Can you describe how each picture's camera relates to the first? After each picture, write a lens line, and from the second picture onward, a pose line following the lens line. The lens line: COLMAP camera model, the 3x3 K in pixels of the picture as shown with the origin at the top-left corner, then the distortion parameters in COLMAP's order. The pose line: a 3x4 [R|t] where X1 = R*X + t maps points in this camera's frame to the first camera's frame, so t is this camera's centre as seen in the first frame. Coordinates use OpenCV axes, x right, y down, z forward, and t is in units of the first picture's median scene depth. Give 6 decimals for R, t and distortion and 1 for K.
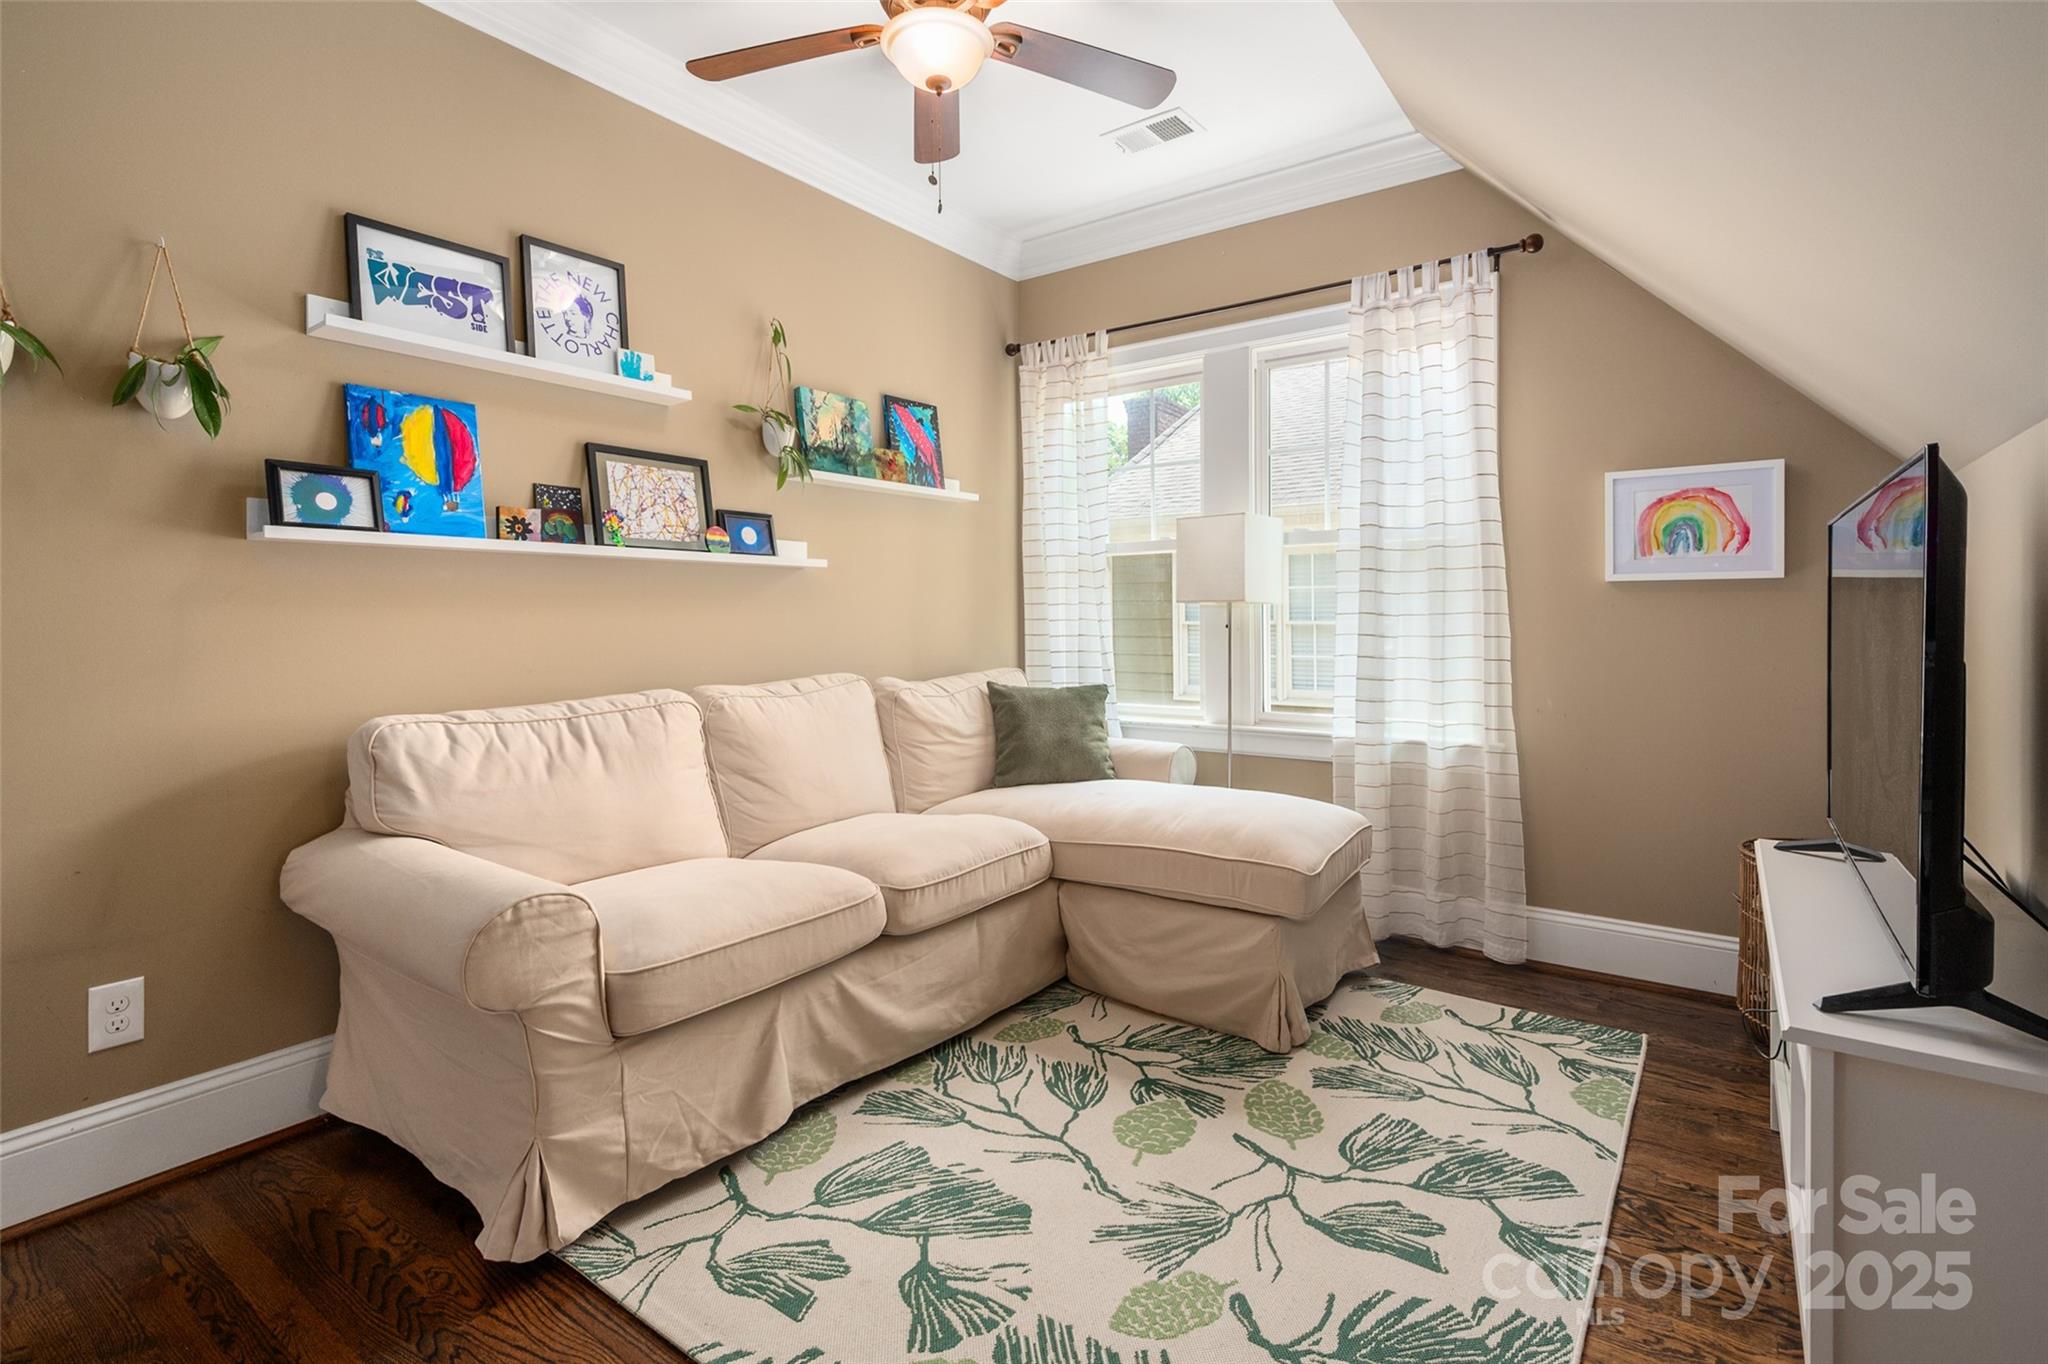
lens RADIAL K [[964.2, 0, 1024.0], [0, 964.2, 606.2], [0, 0, 1]] dist [-0.004427, -0.001029]
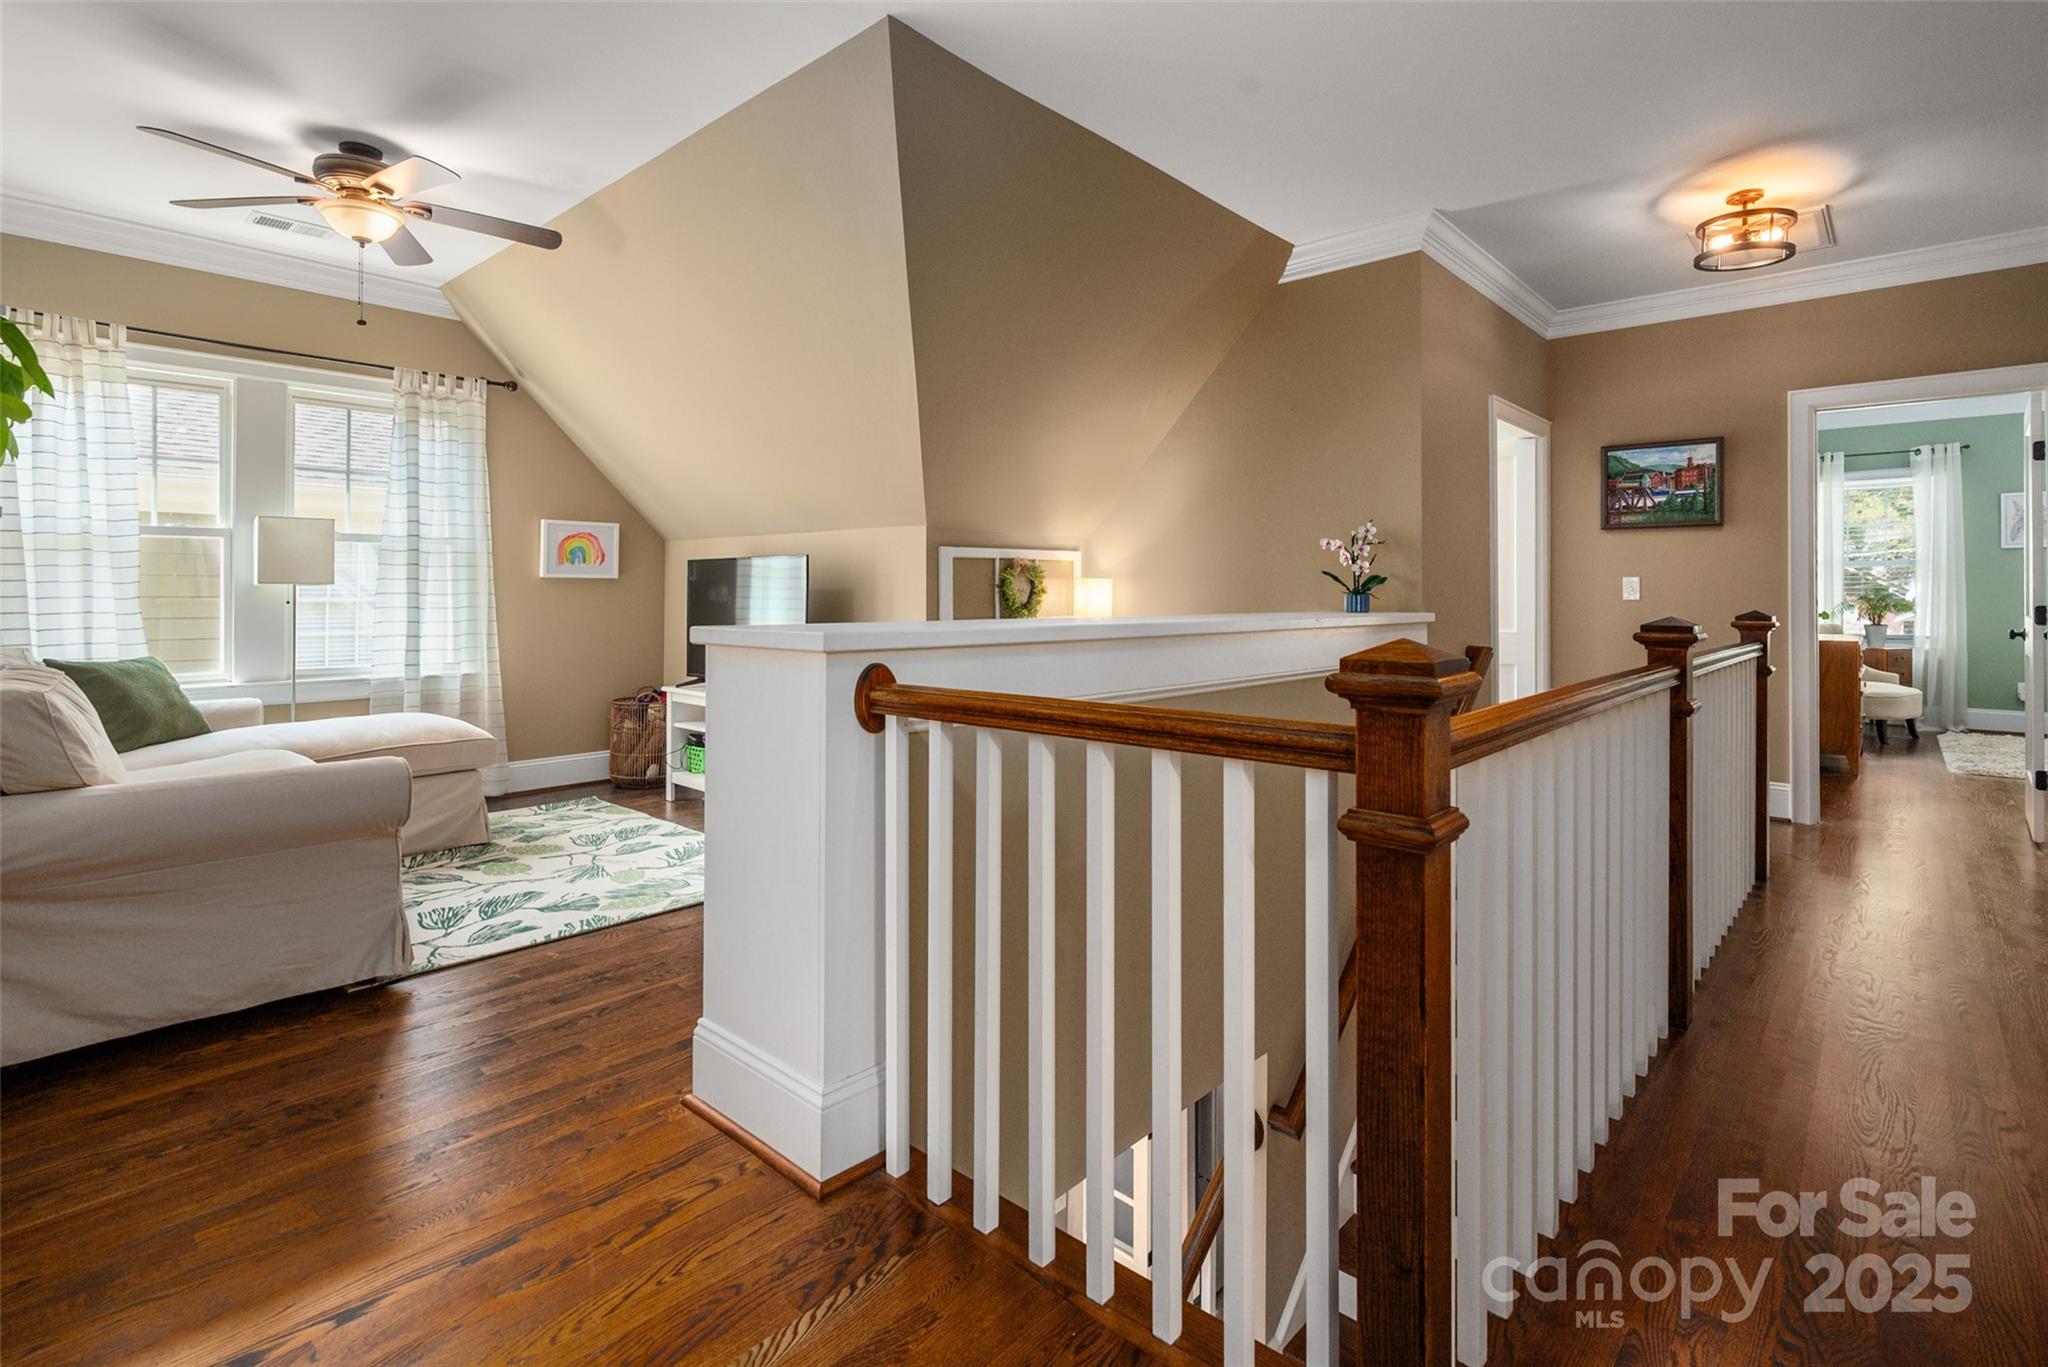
lens RADIAL K [[964.2, 0, 1024.0], [0, 964.2, 607.7], [0, 0, 1]] dist [-0.004427, -0.001029]
pose [[0.094935, -0.003497, 0.995477, -1.071558], [-0.003658, 0.999986, 0.003862, 0.020932], [-0.995477, -0.004008, 0.094921, -0.102984]]
